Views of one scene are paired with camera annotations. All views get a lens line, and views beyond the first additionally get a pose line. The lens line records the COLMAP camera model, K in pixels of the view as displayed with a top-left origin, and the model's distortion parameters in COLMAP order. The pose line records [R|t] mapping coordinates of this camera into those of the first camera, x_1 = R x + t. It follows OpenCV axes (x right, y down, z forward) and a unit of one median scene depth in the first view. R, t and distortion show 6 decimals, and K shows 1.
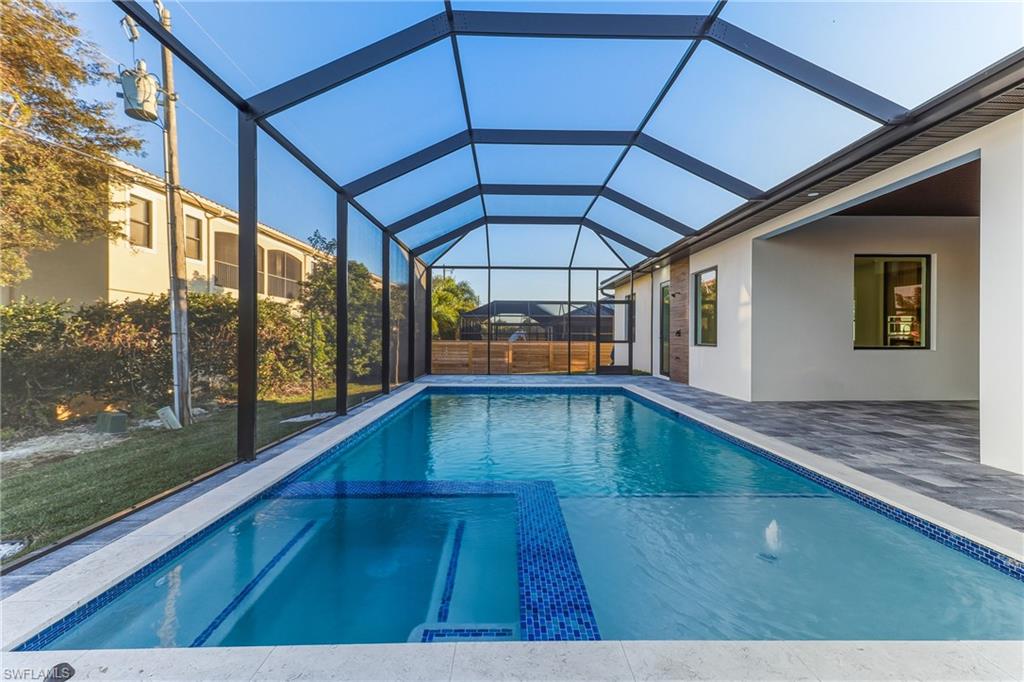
lens RADIAL K [[469.5, 0, 517.2], [0, 469.5, 336.9], [0, 0, 1]] dist [0.032132, -0.009154]
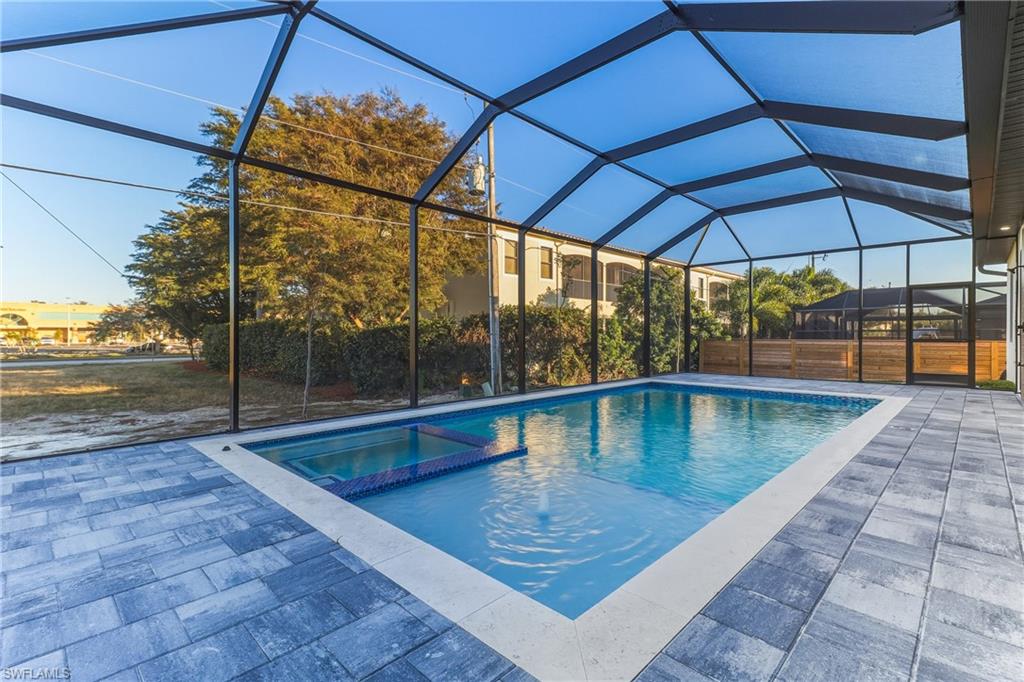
lens RADIAL K [[469.5, 0, 520.0], [0, 469.5, 341.2], [0, 0, 1]] dist [0.032132, -0.009154]
pose [[0.693306, 0.002889, -0.720637, 0.224155], [0.004412, 0.999956, 0.008253, 0.001927], [0.720629, -0.008901, 0.693263, 0.023847]]
